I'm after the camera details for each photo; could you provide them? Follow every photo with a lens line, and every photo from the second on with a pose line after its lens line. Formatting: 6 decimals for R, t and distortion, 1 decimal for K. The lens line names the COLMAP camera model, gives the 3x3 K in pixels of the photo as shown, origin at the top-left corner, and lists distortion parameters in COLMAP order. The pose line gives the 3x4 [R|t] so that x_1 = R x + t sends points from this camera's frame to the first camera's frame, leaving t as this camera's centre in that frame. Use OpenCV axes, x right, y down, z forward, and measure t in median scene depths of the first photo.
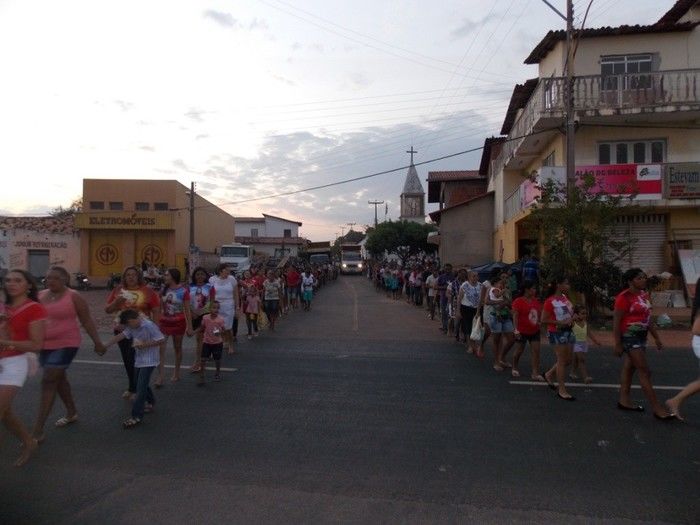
lens RADIAL K [[475.8, 0, 330.1], [0, 475.8, 234.0], [0, 0, 1]] dist [-0.032096, 0.006829]
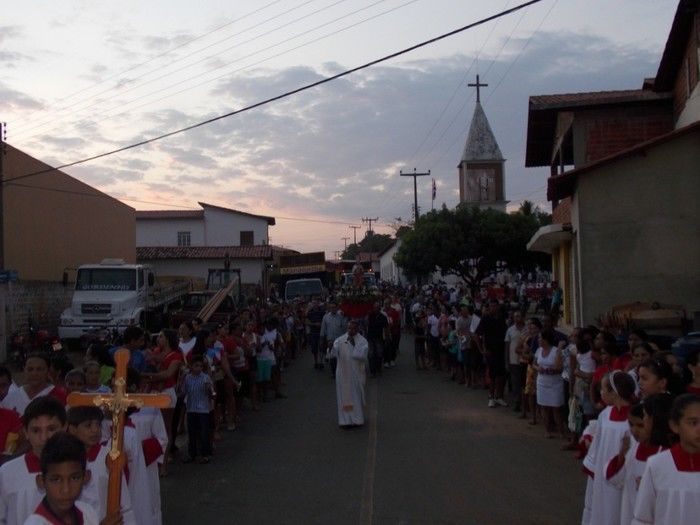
lens RADIAL K [[766.3, 0, 324.9], [0, 766.3, 260.1], [0, 0, 1]] dist [0.019098, -0.004540]
pose [[0.999582, -0.022500, -0.018128, 0.020441], [0.022942, 0.999435, 0.024571, 0.006466], [0.017565, -0.024976, 0.999534, 0.285940]]
